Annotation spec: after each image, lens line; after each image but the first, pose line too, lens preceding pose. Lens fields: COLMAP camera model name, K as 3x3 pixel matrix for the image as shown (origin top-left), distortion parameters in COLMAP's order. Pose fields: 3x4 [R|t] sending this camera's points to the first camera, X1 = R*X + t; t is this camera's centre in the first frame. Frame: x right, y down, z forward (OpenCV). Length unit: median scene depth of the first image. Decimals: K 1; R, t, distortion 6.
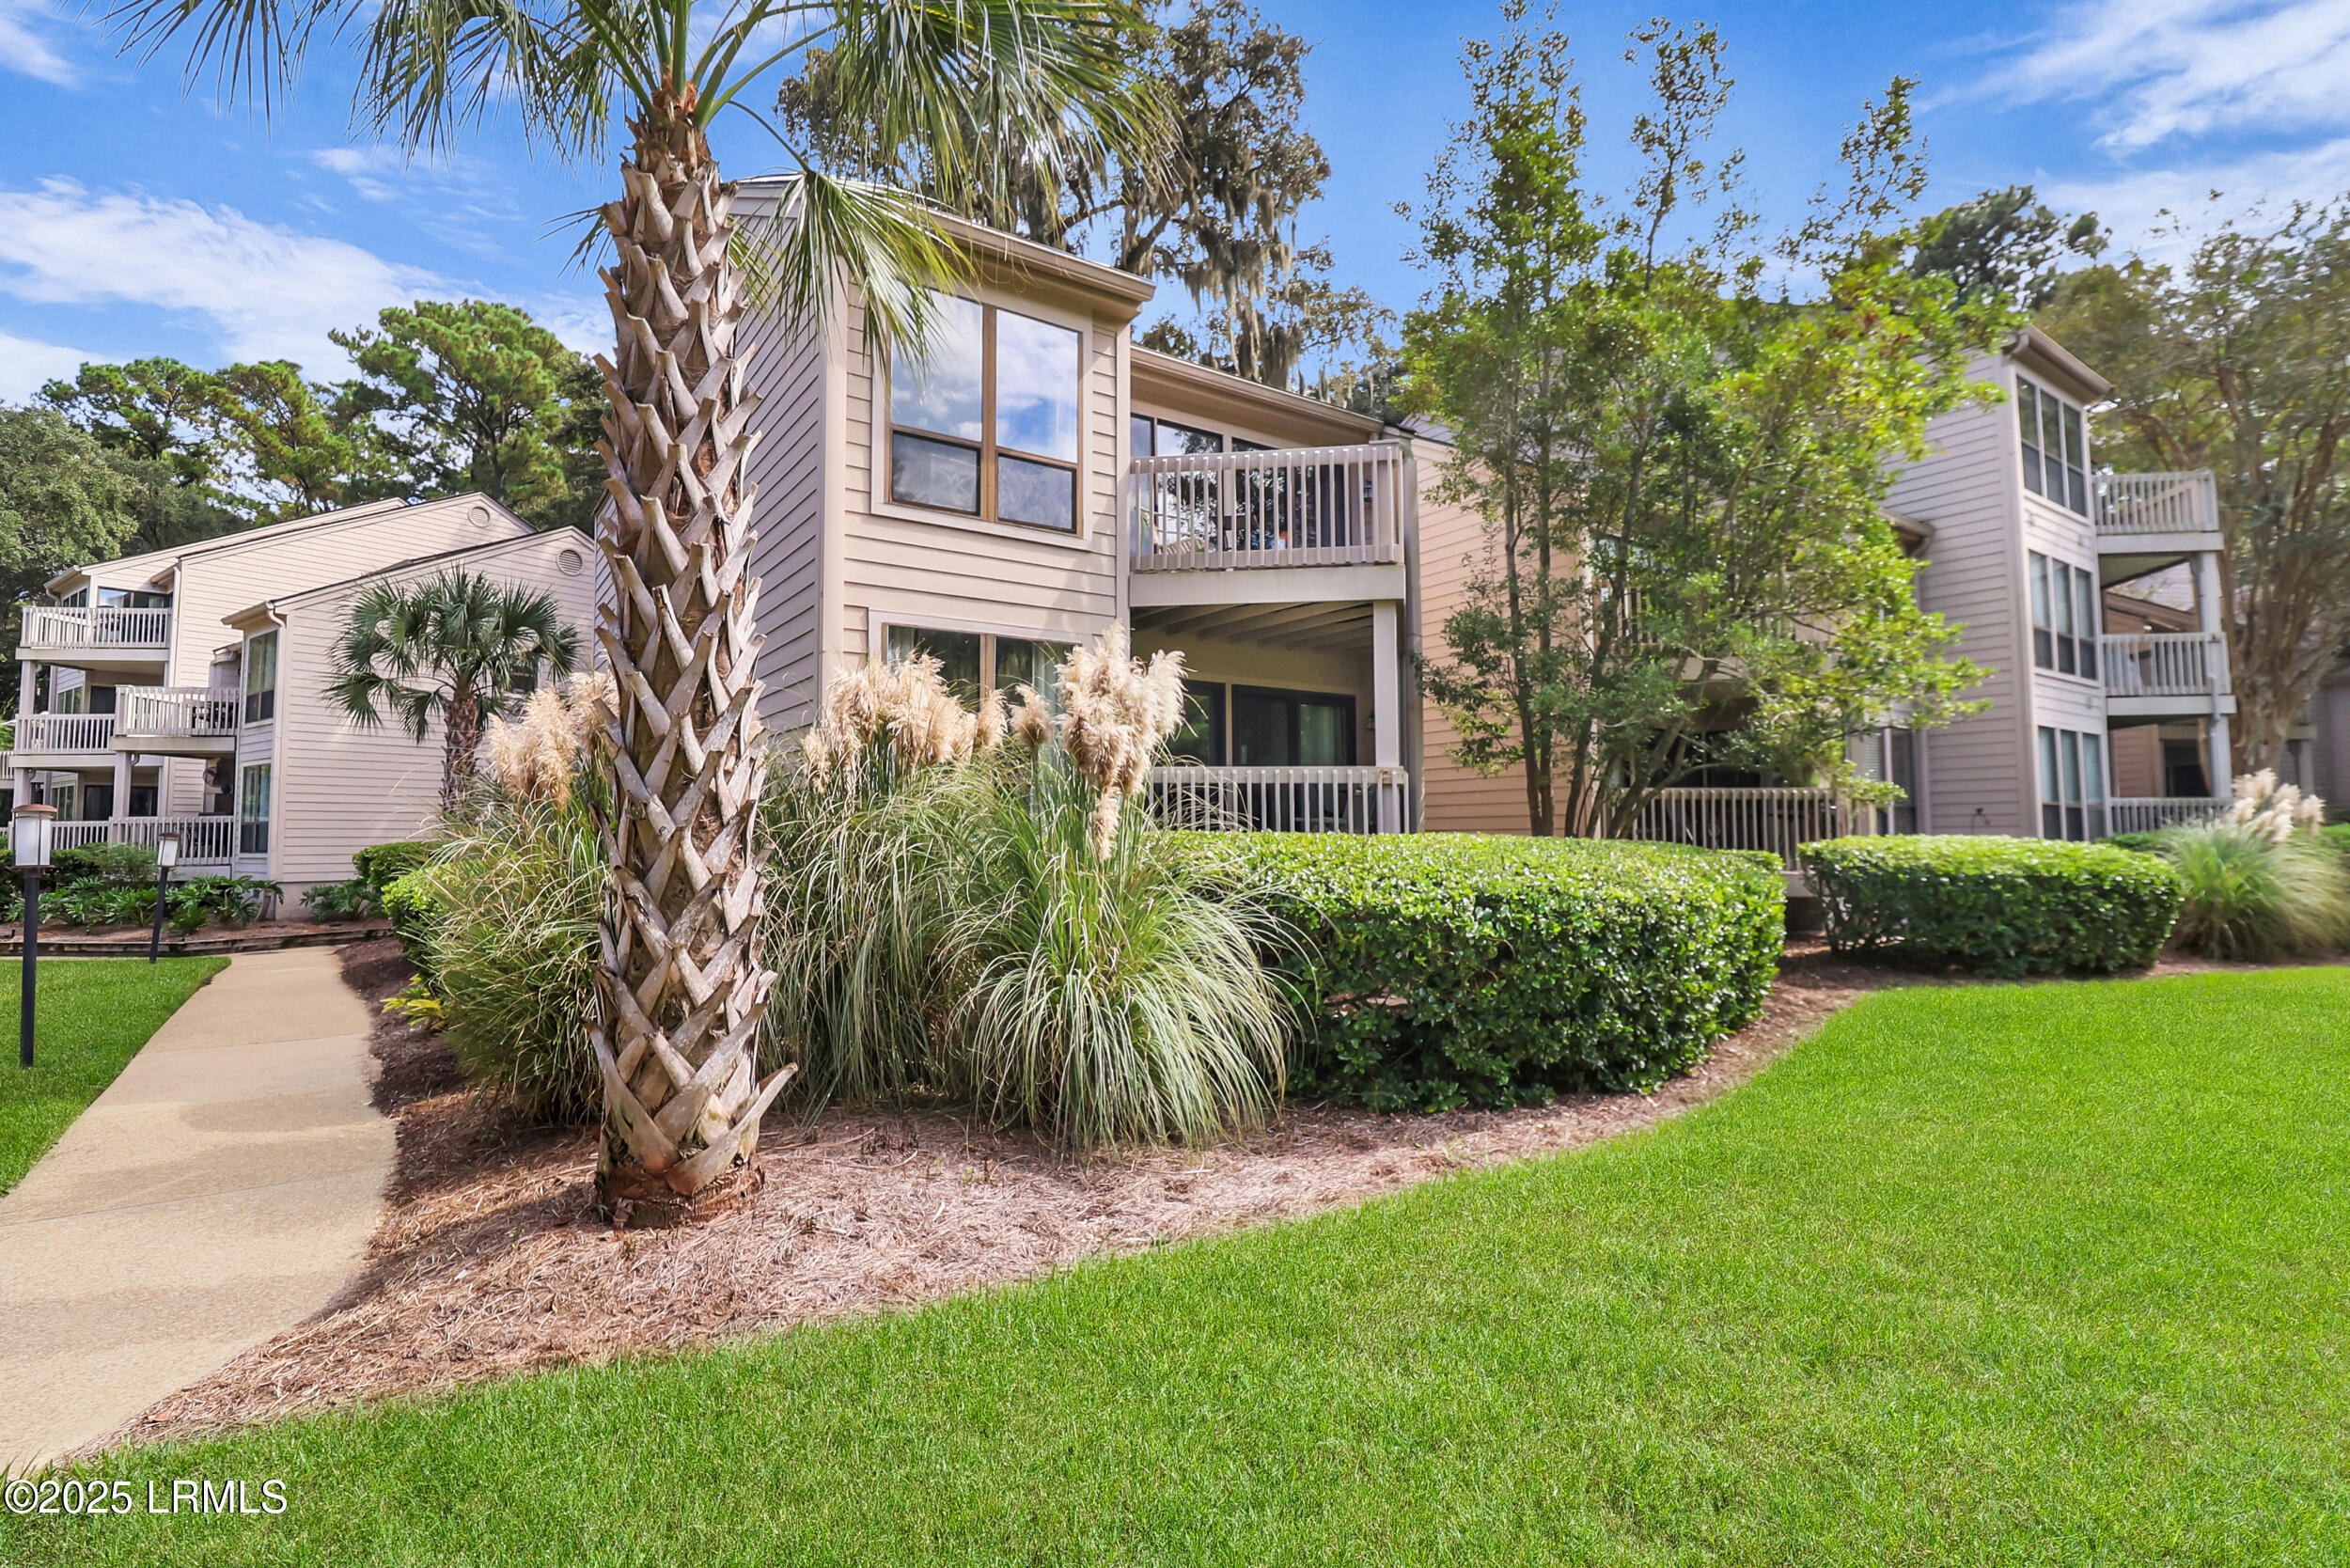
lens RADIAL K [[1088.0, 0, 1175.0], [0, 1088.0, 784.0], [0, 0, 1]] dist [0.003345, 0.000319]
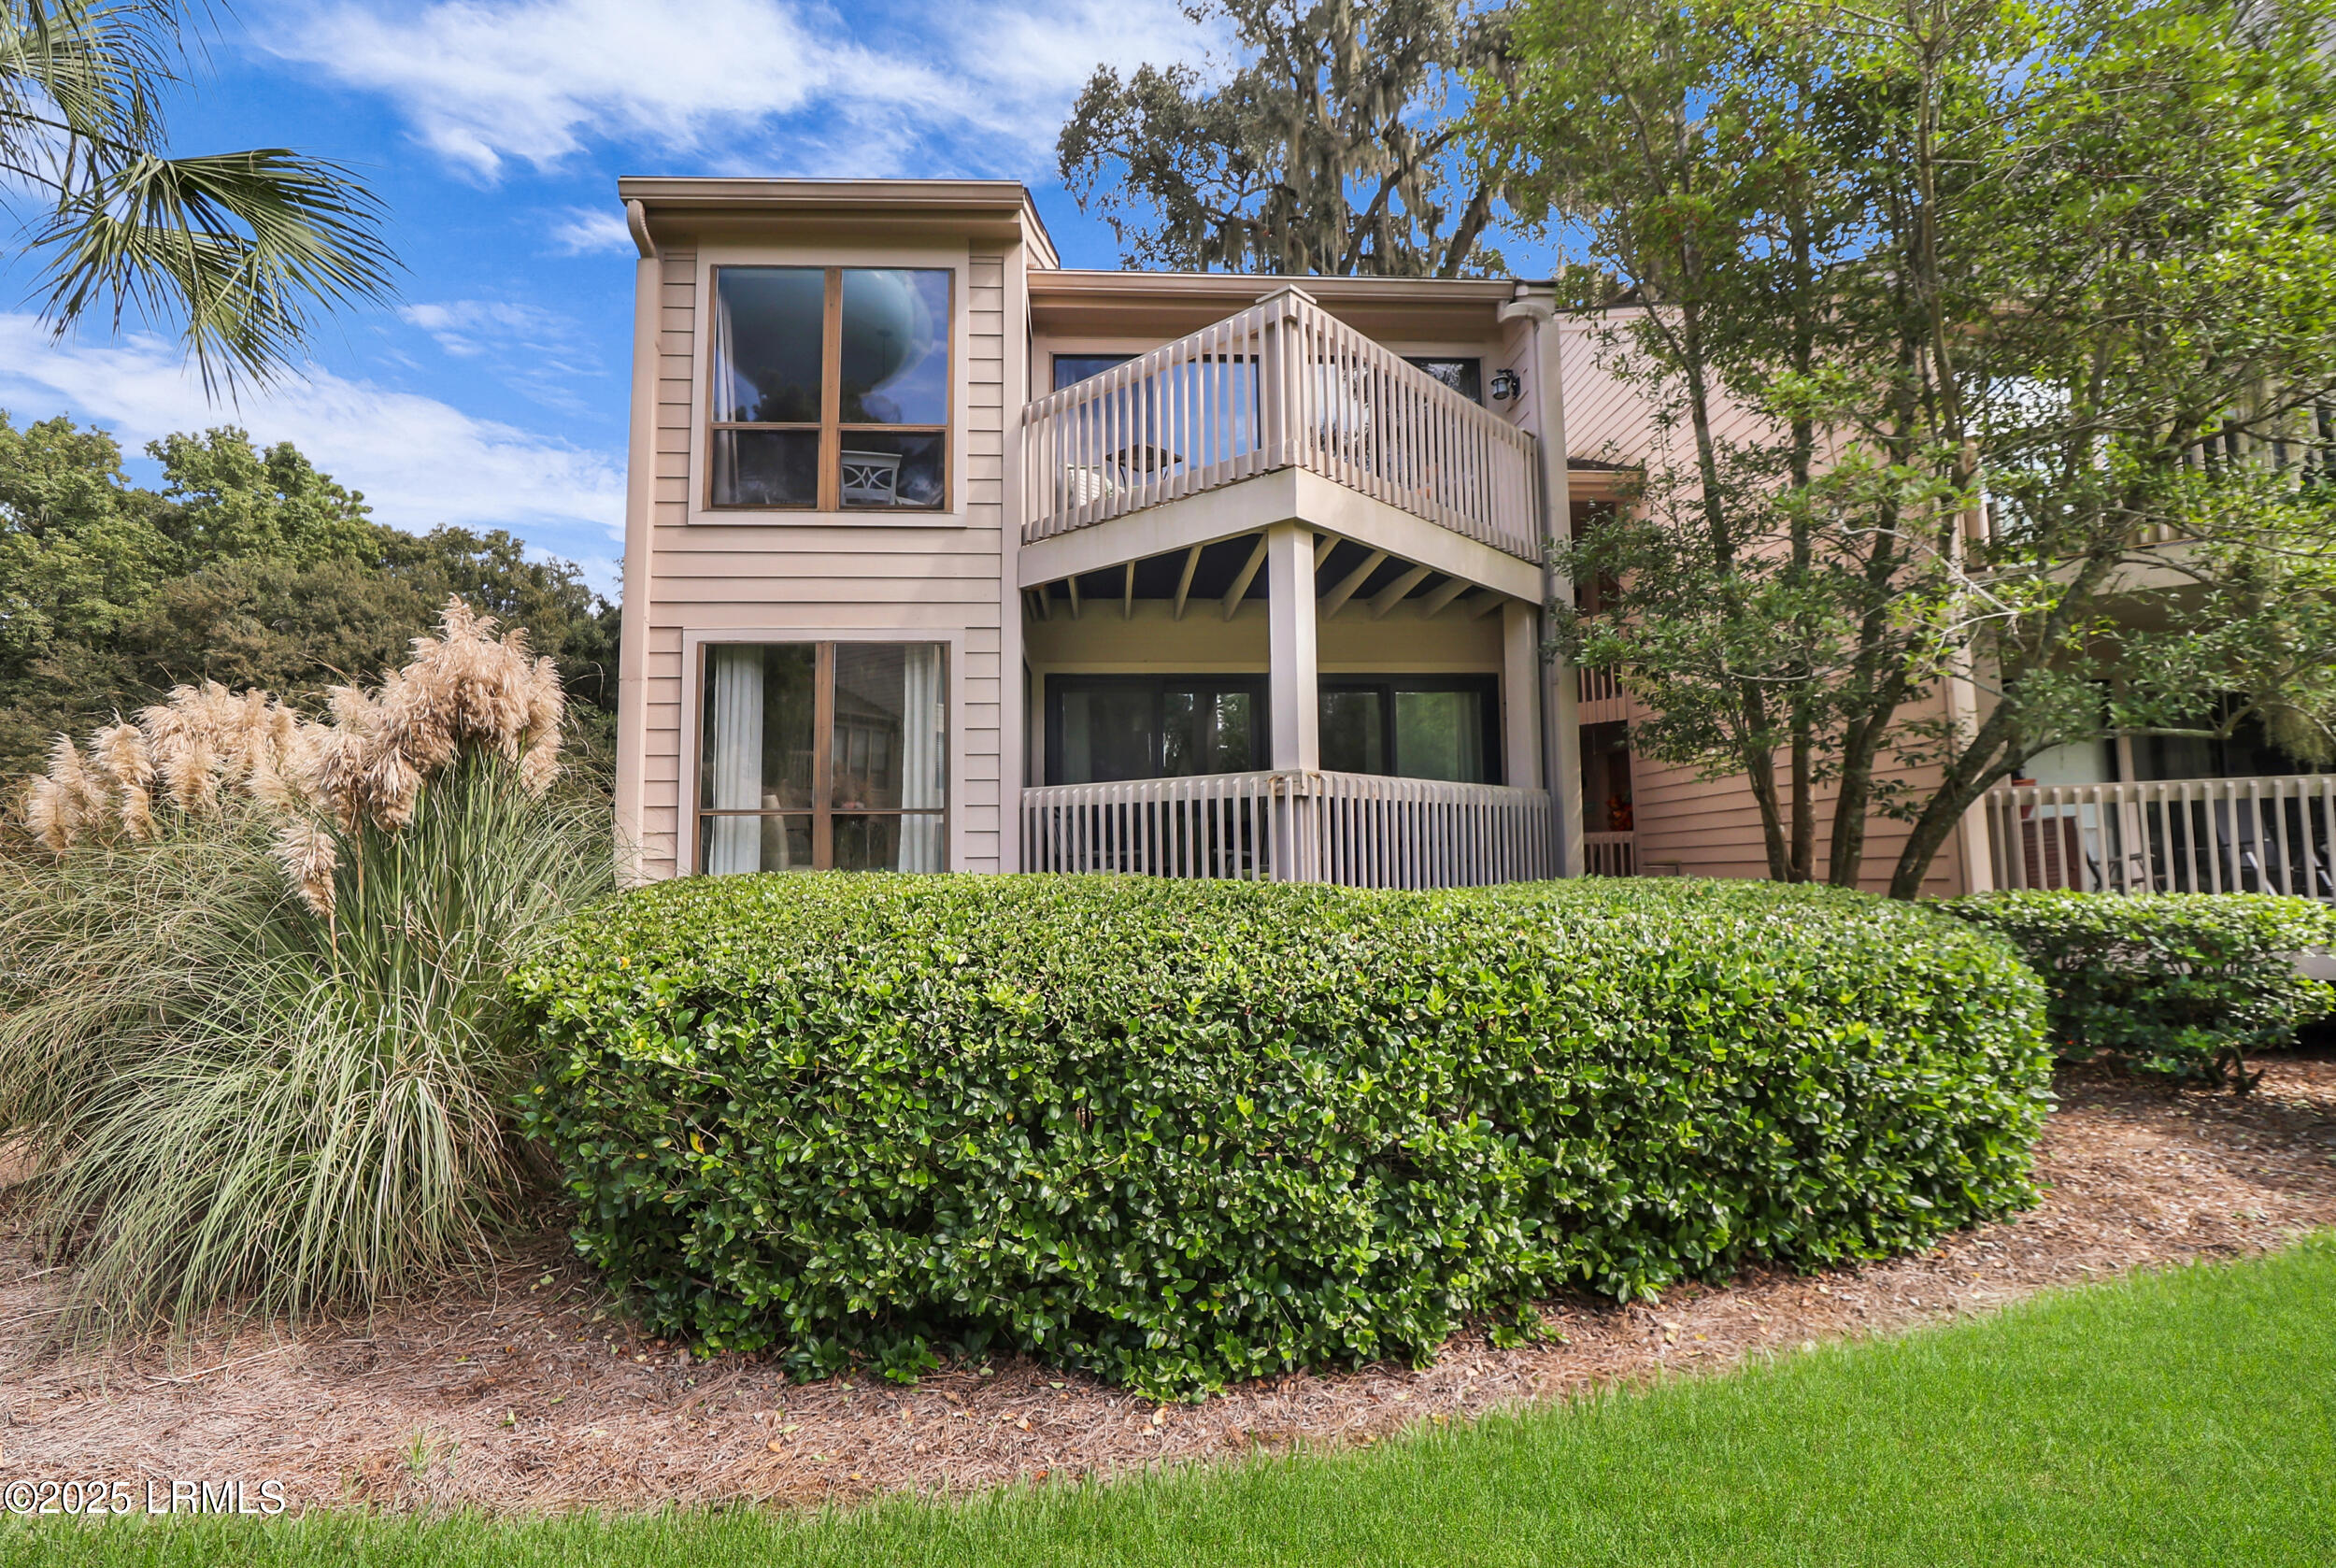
lens RADIAL K [[1101.0, 0, 1168.0], [0, 1101.0, 784.0], [0, 0, 1]] dist [-0.003262, -0.000398]
pose [[0.844712, -0.033154, -0.534193, 0.517886], [0.030380, 0.999441, -0.013989, -0.003342], [0.534358, -0.004413, 0.845246, 0.394942]]
